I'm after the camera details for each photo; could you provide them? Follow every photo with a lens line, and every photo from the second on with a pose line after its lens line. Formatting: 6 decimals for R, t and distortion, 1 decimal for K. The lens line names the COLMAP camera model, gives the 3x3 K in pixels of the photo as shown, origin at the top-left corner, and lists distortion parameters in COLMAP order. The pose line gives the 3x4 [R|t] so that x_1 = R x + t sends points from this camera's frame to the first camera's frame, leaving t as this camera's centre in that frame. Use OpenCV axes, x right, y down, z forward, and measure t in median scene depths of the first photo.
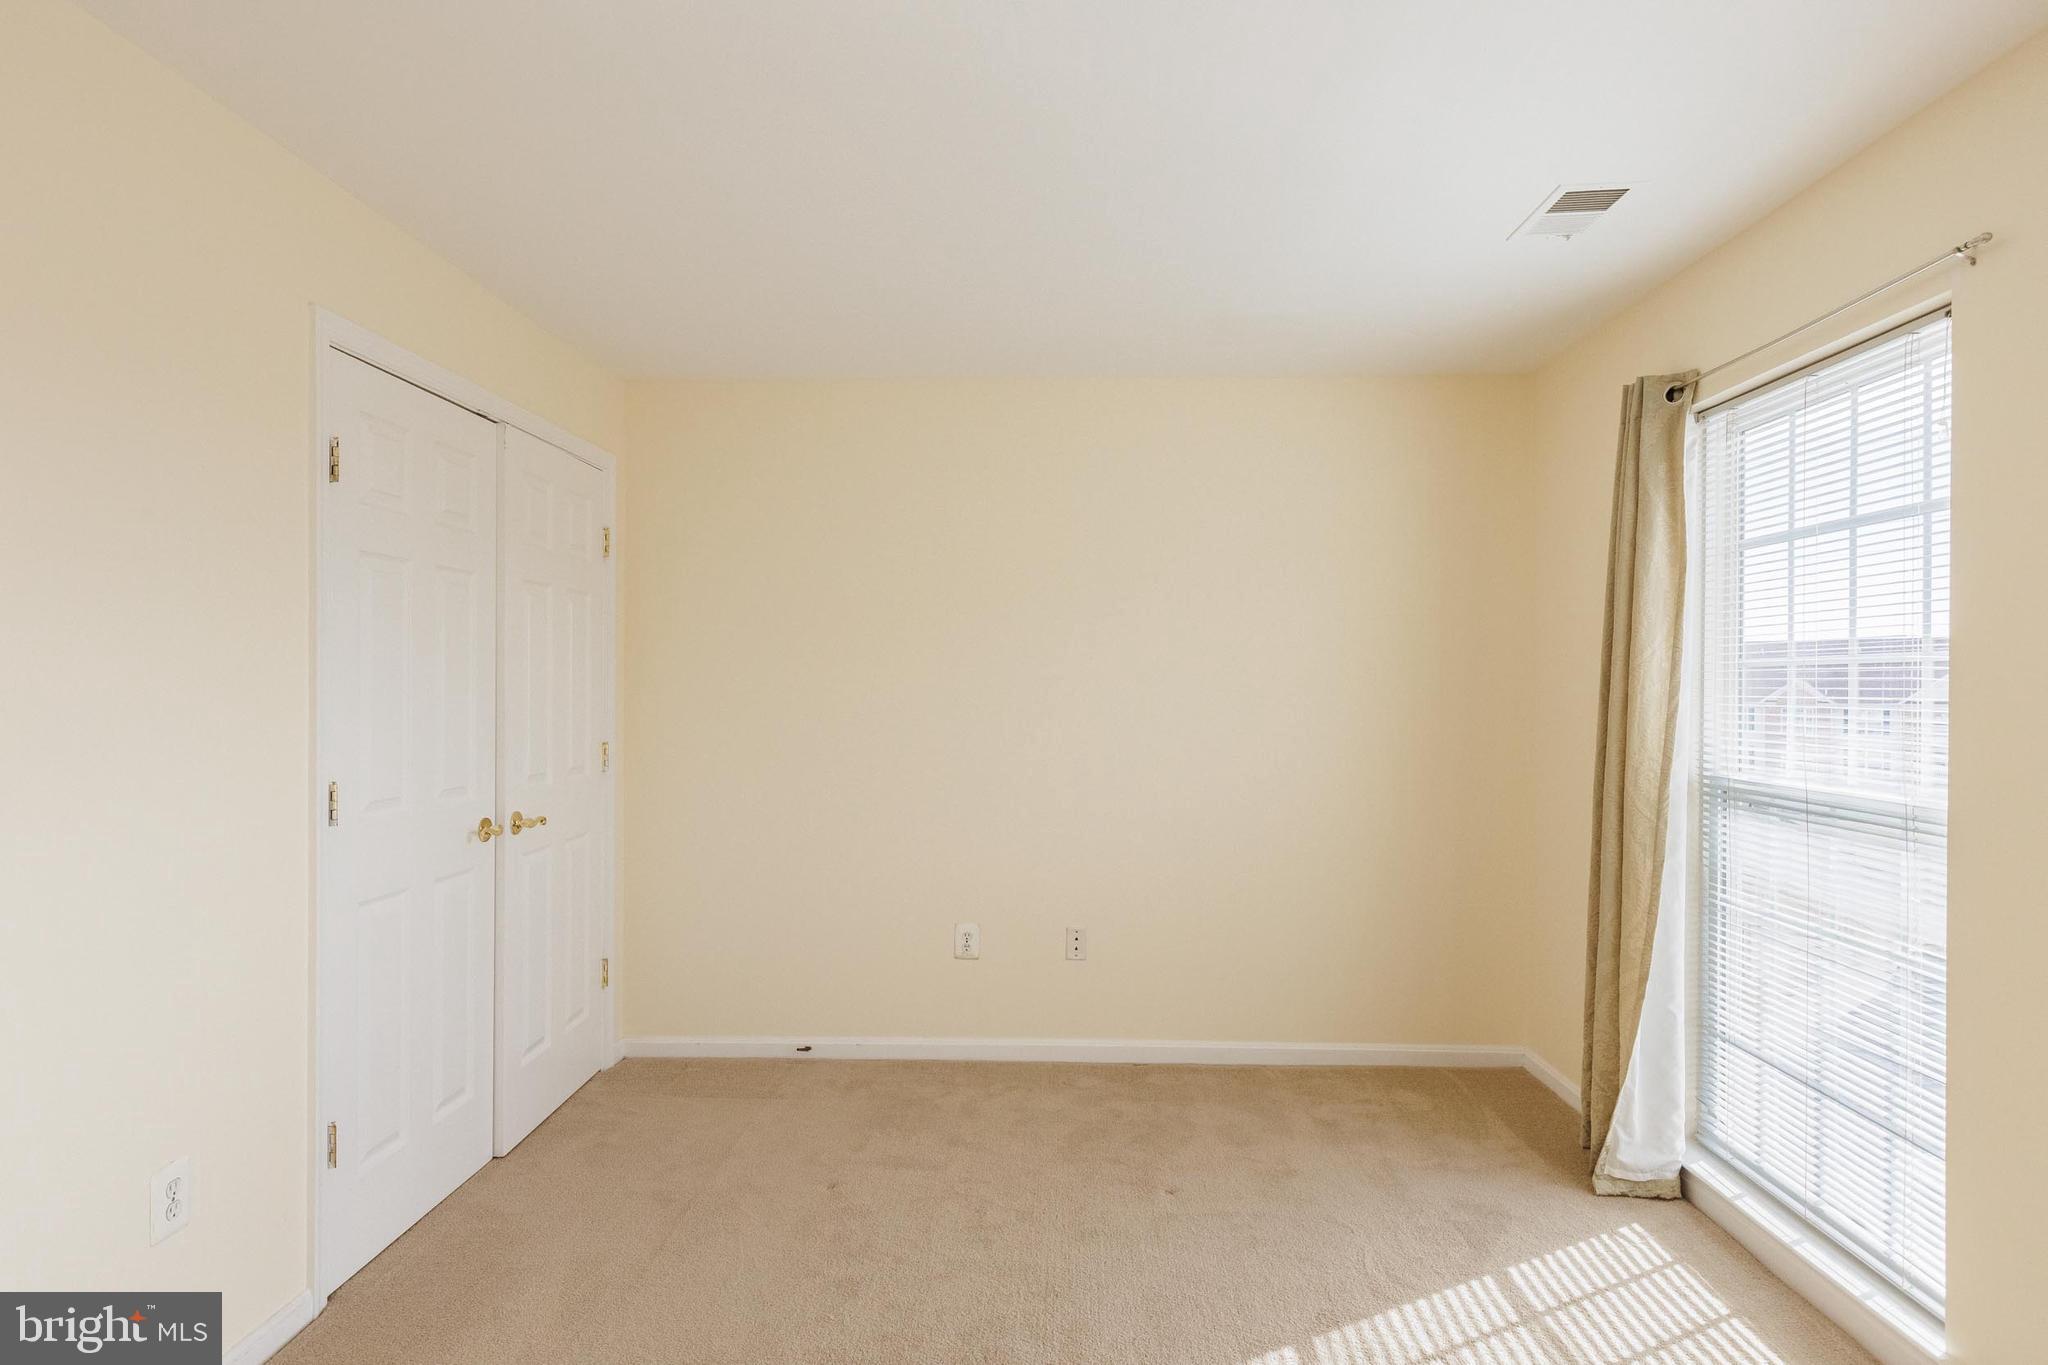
lens RADIAL K [[1099.6, 0, 1024.0], [0, 1099.6, 682.5], [0, 0, 1]] dist [0.000601, 0.000122]
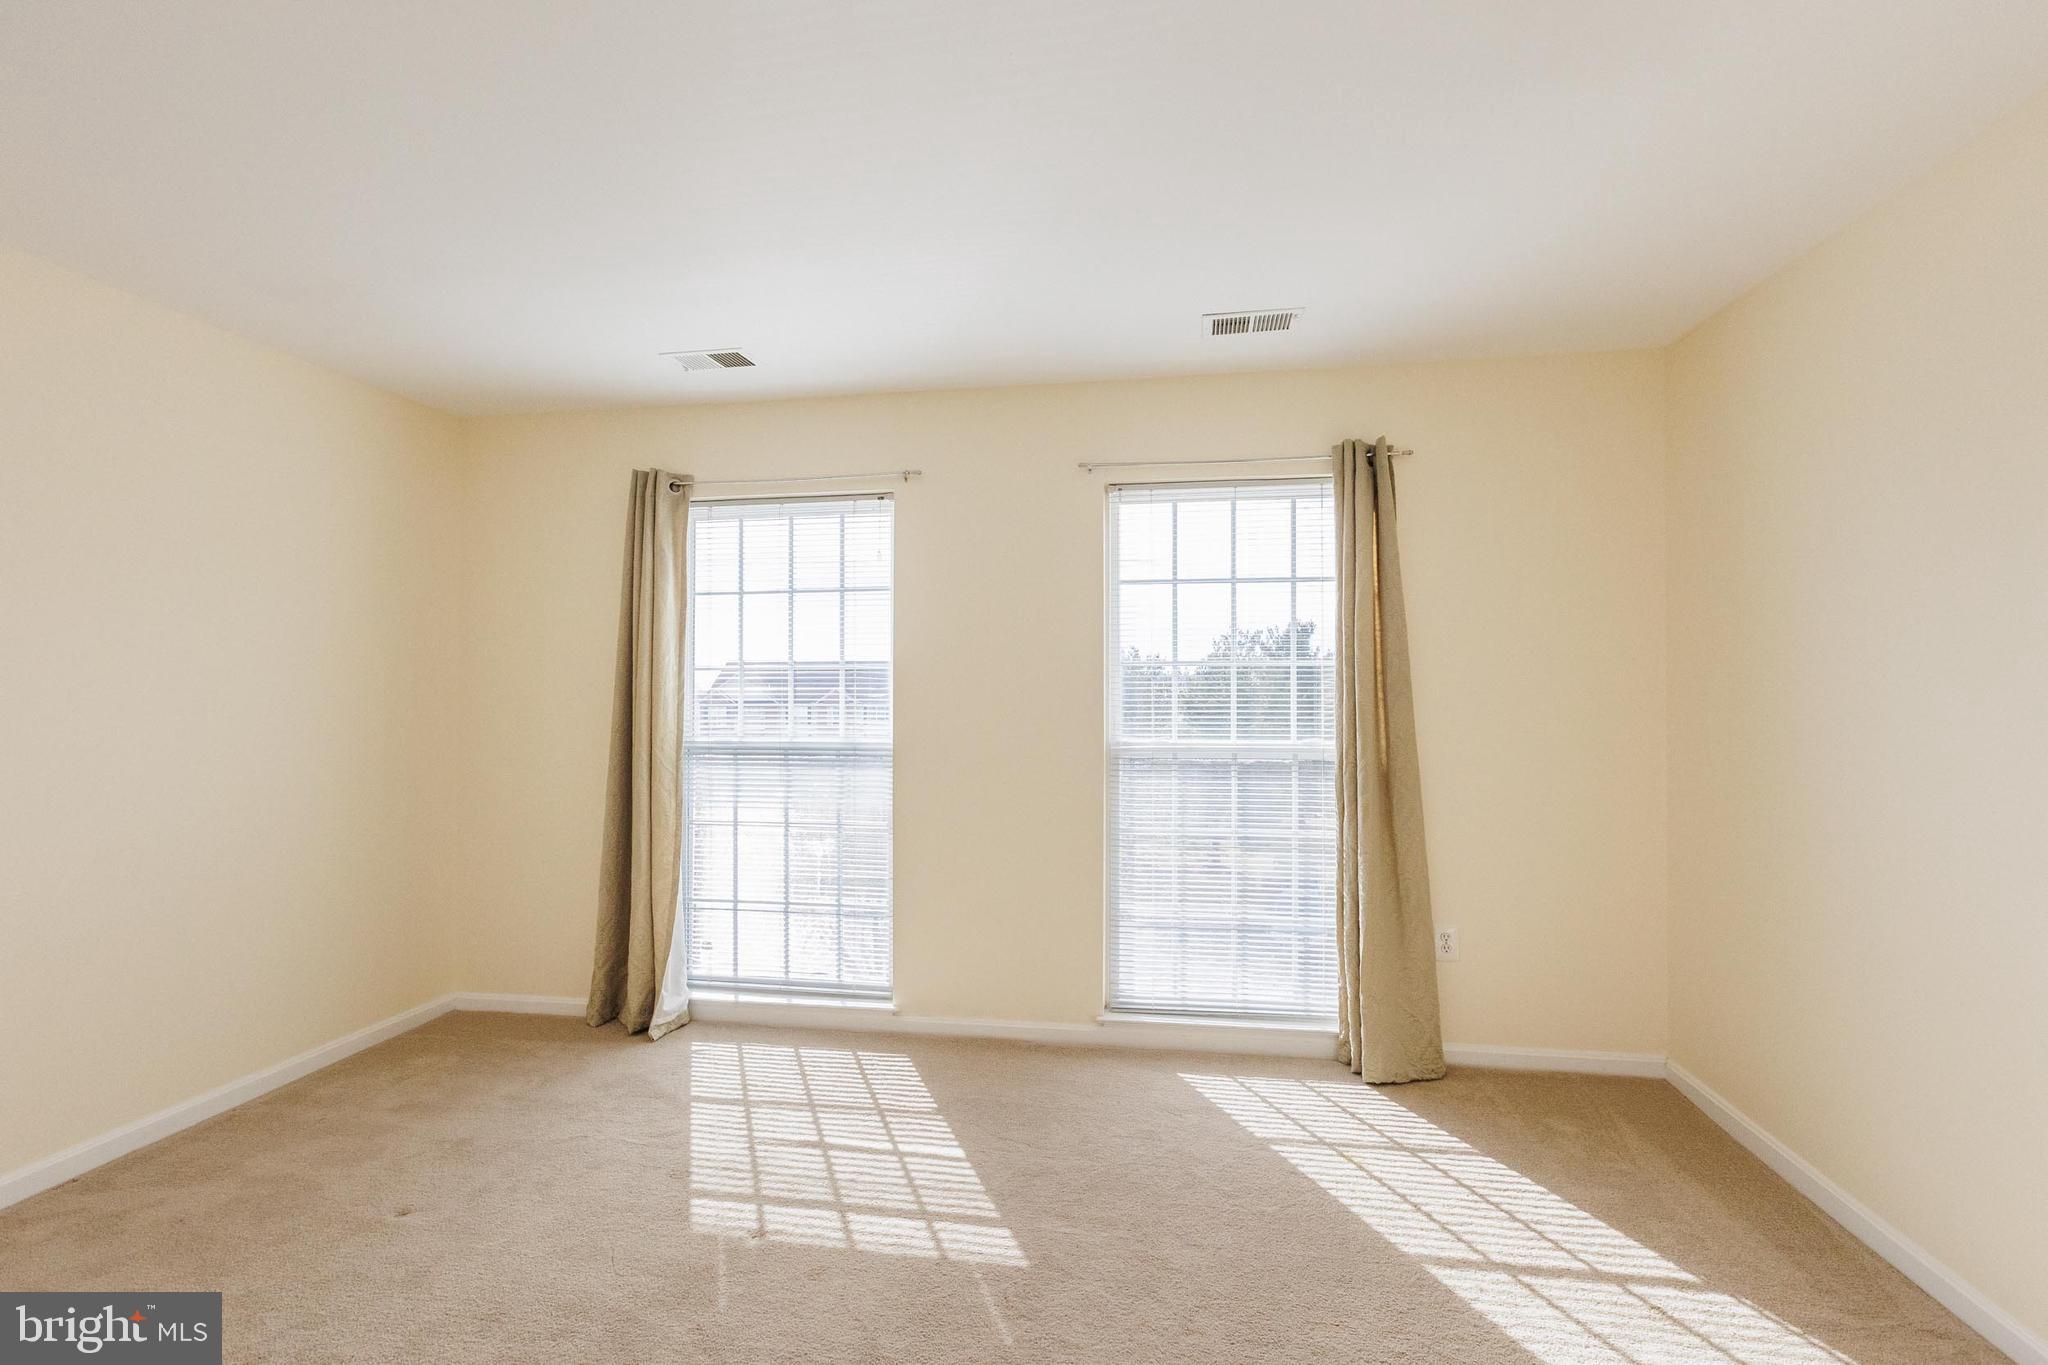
lens RADIAL K [[922.1, 0, 1024.0], [0, 922.1, 682.5], [0, 0, 1]] dist [-0.000459, 0.000146]
pose [[0.144543, 0.002300, 0.989496, -0.593590], [-0.000794, 0.999997, -0.002209, 0.006587], [-0.989498, -0.000466, 0.144544, 0.363057]]
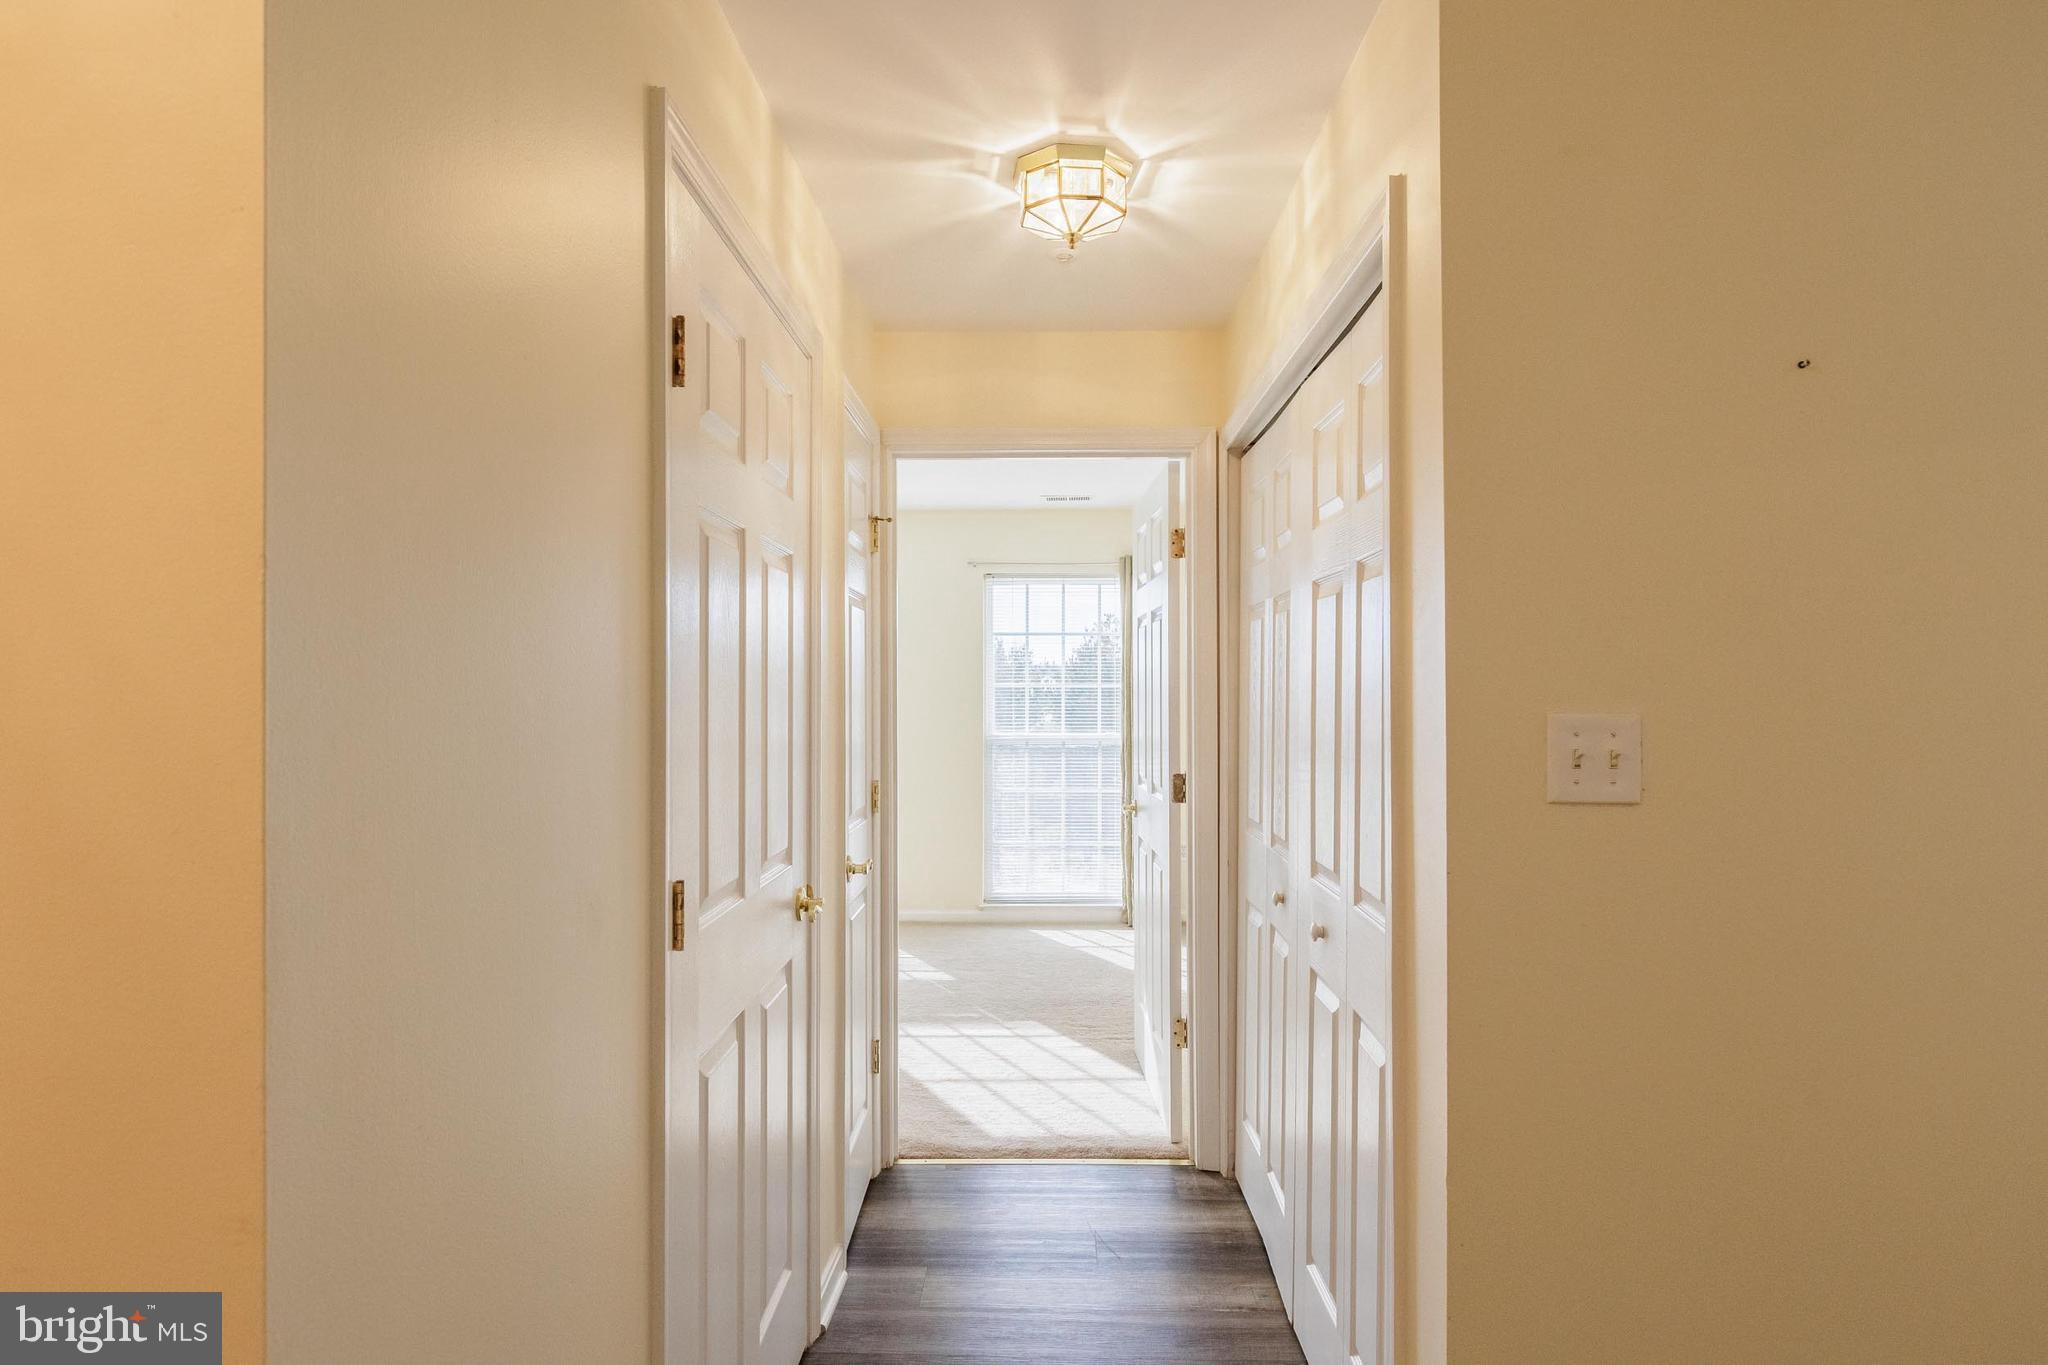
lens RADIAL K [[1166.4, 0, 1024.0], [0, 1166.4, 682.5], [0, 0, 1]] dist [0.003031, 0.000530]
pose [[-0.001951, -0.000222, 0.999998, -1.798222], [-0.001144, 0.999999, 0.000220, -0.028215], [-0.999997, -0.001144, -0.001952, 0.353806]]
